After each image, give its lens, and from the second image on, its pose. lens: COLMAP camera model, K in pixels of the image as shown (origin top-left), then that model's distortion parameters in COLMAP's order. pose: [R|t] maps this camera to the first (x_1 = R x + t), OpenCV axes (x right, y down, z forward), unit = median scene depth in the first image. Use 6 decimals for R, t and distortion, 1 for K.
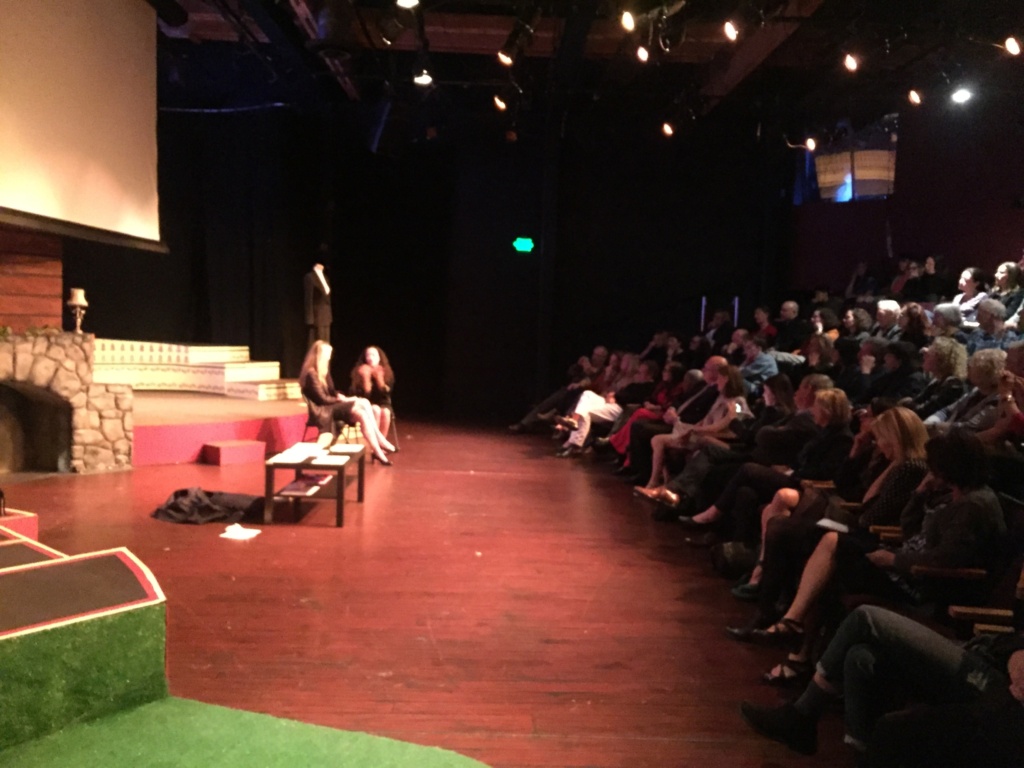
lens RADIAL K [[1077.6, 0, 512.0], [0, 1077.6, 384.0], [0, 0, 1]] dist [-0.009388, -0.045794]
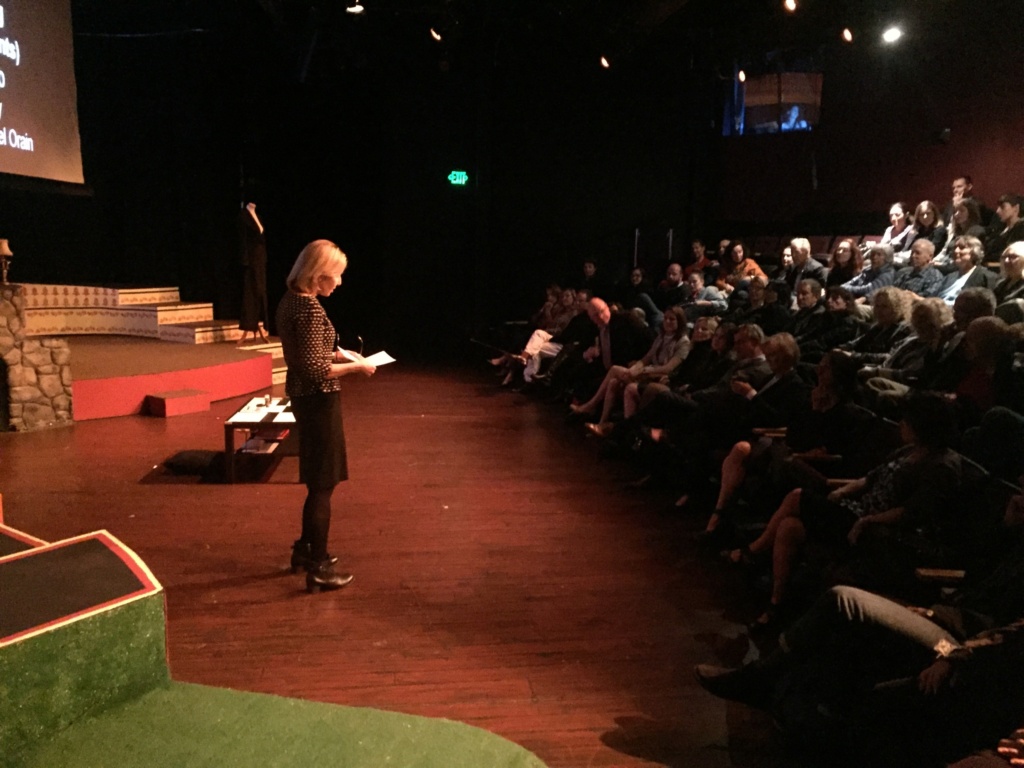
lens RADIAL K [[1077.6, 0, 512.0], [0, 1077.6, 384.0], [0, 0, 1]] dist [-0.009388, -0.045794]
pose [[0.993093, -0.030476, 0.113301, -0.075601], [0.017154, 0.993014, 0.116744, -0.072377], [-0.116067, -0.113994, 0.986678, -0.005532]]
